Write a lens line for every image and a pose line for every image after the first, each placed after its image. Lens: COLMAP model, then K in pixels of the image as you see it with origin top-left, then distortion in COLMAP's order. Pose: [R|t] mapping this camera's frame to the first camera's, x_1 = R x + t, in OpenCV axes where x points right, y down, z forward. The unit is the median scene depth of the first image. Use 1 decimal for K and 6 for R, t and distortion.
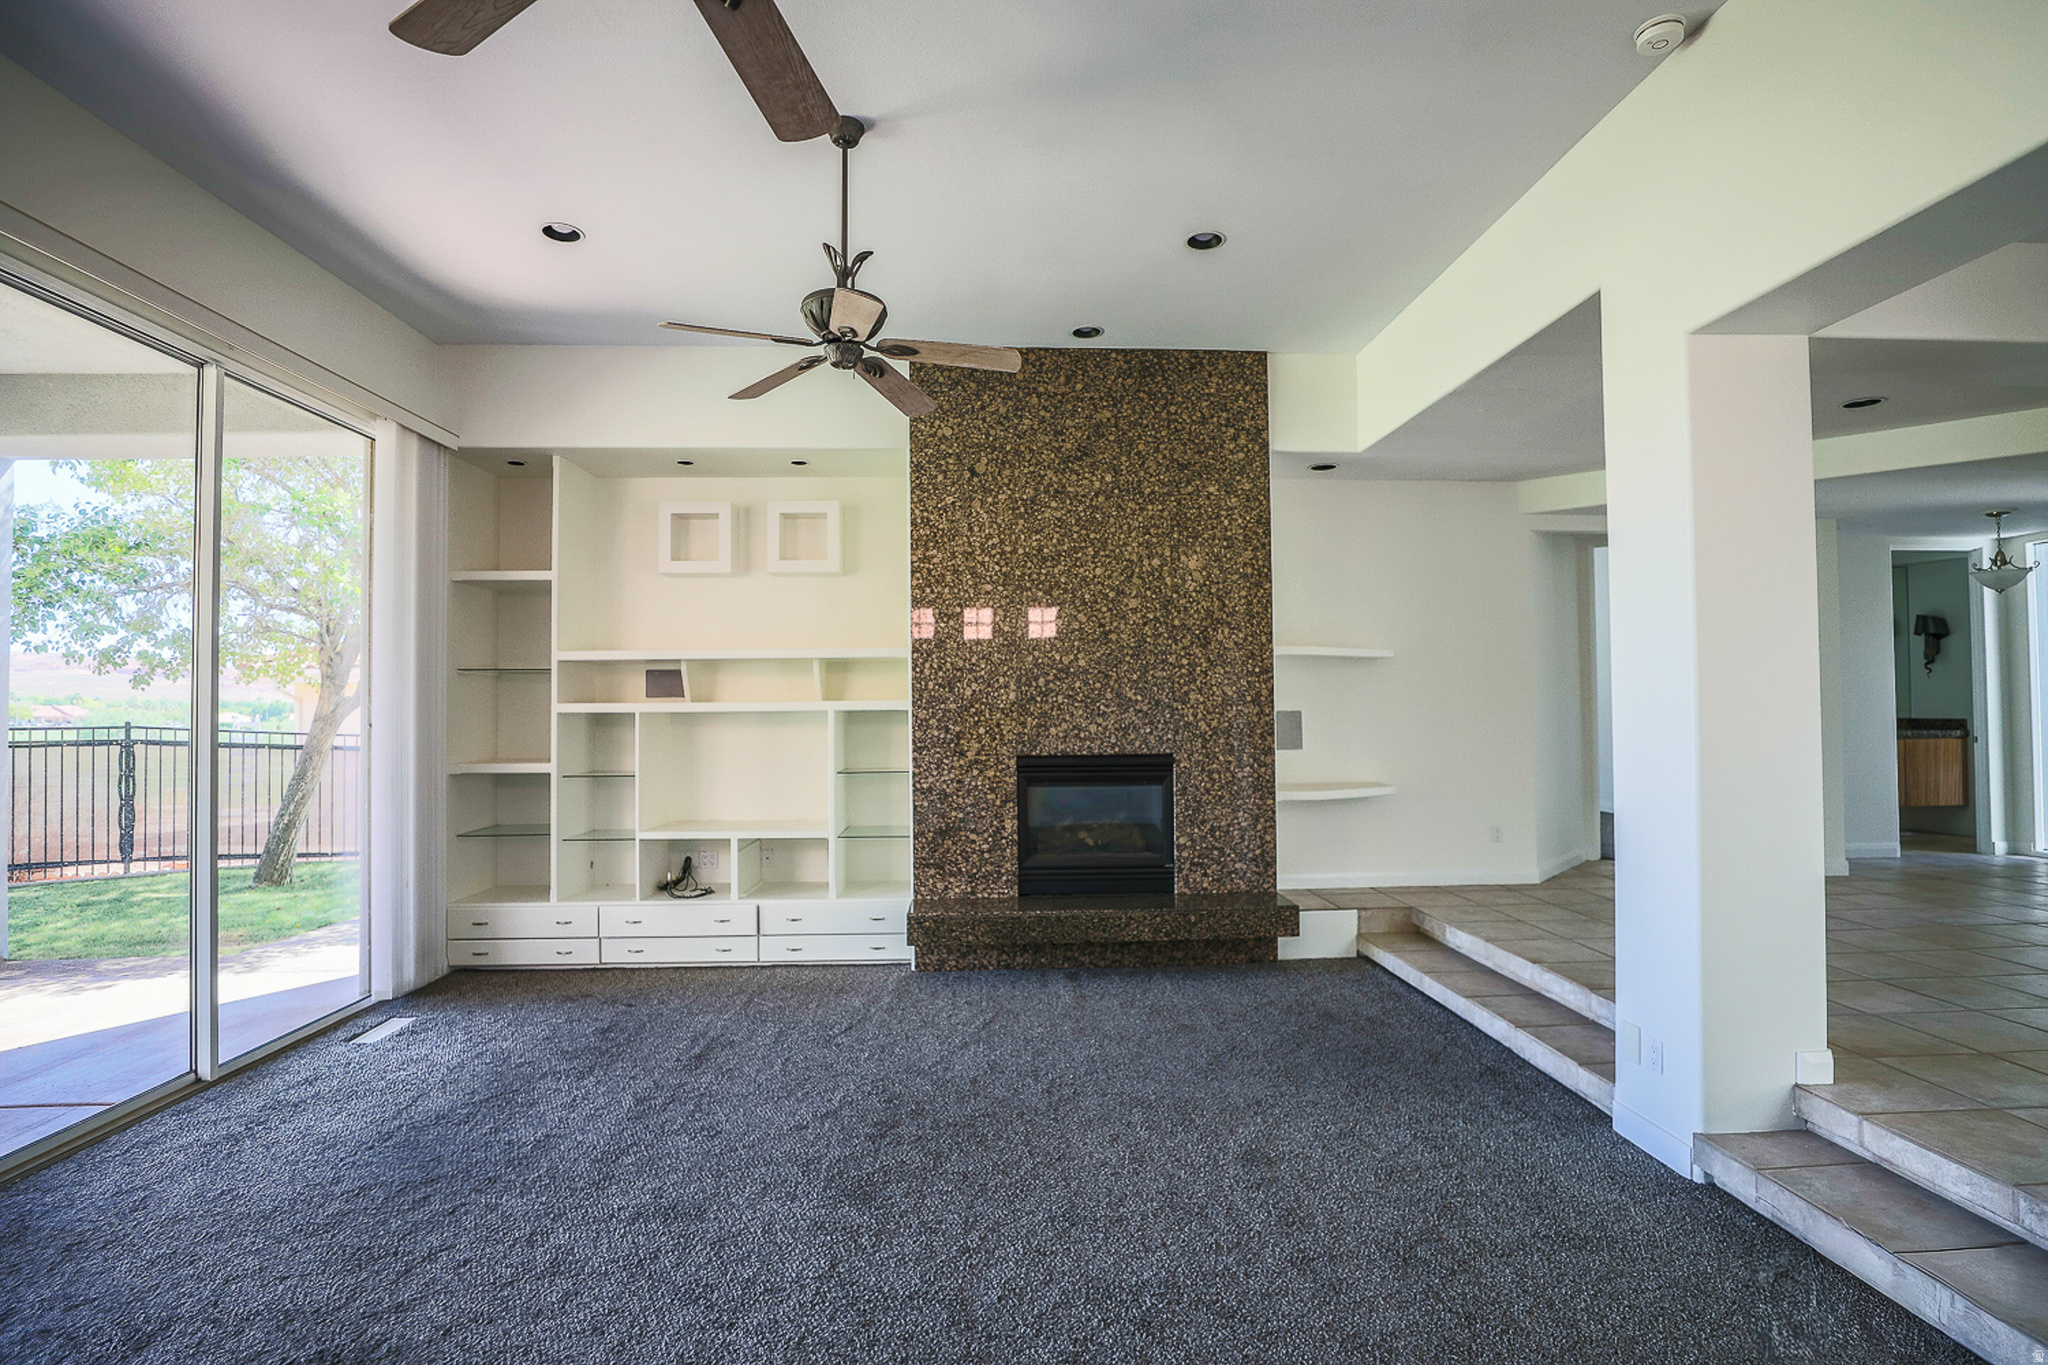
lens RADIAL K [[988.2, 0, 1024.0], [0, 988.2, 682.5], [0, 0, 1]] dist [-0.039819, 0.012500]
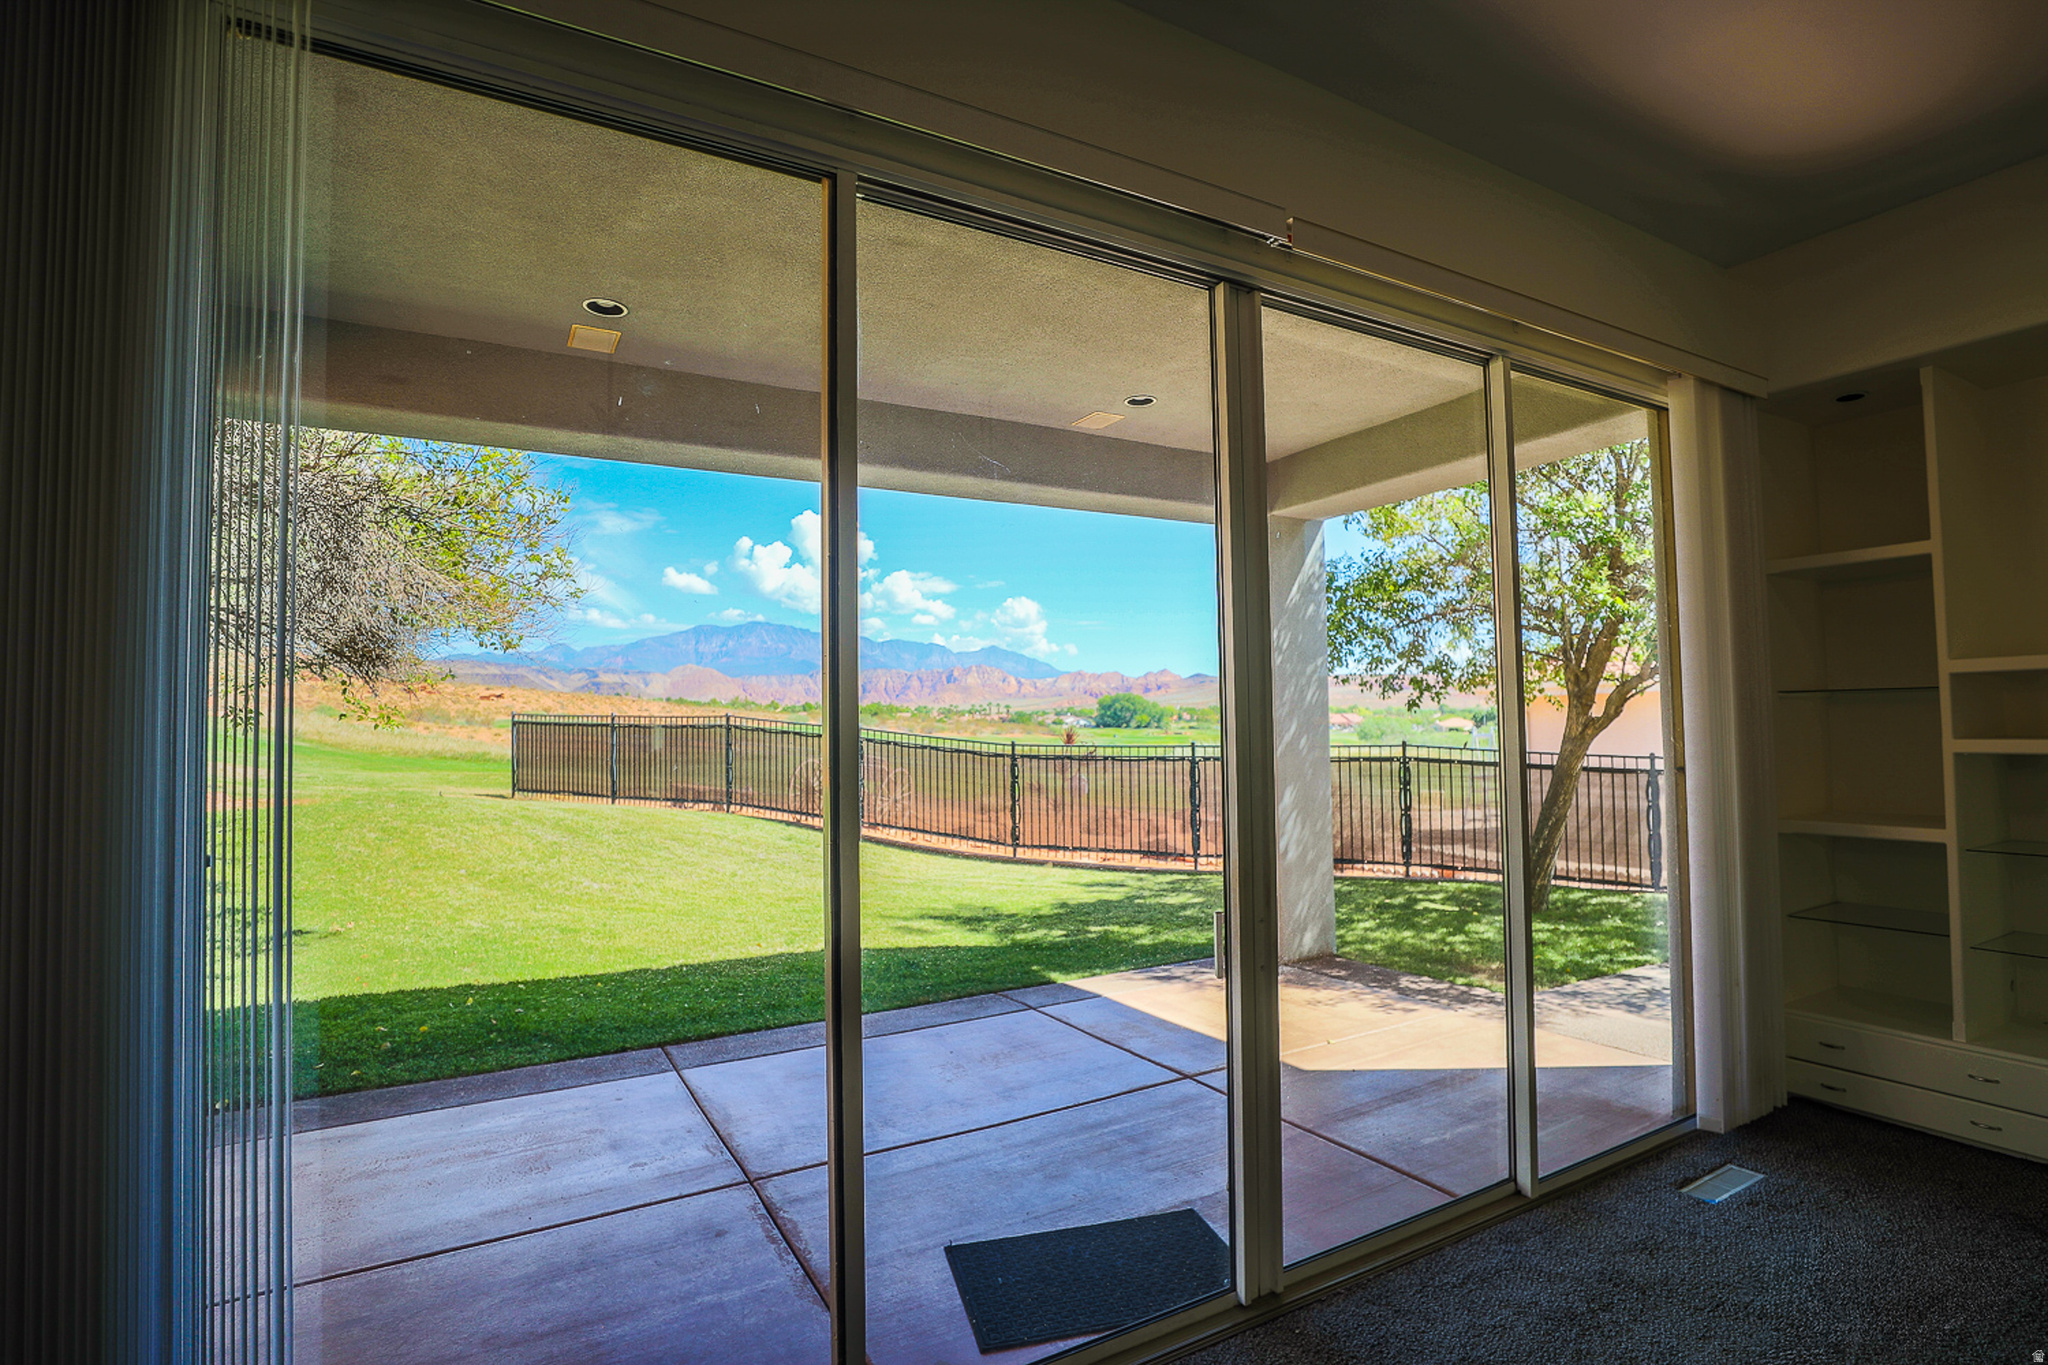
lens RADIAL K [[988.2, 0, 1024.0], [0, 988.2, 682.5], [0, 0, 1]] dist [-0.039819, 0.012500]
pose [[0.451333, -0.036200, -0.891621, -0.147480], [0.031094, 0.999208, -0.024829, -0.016493], [0.891814, -0.016517, 0.452101, 0.123462]]
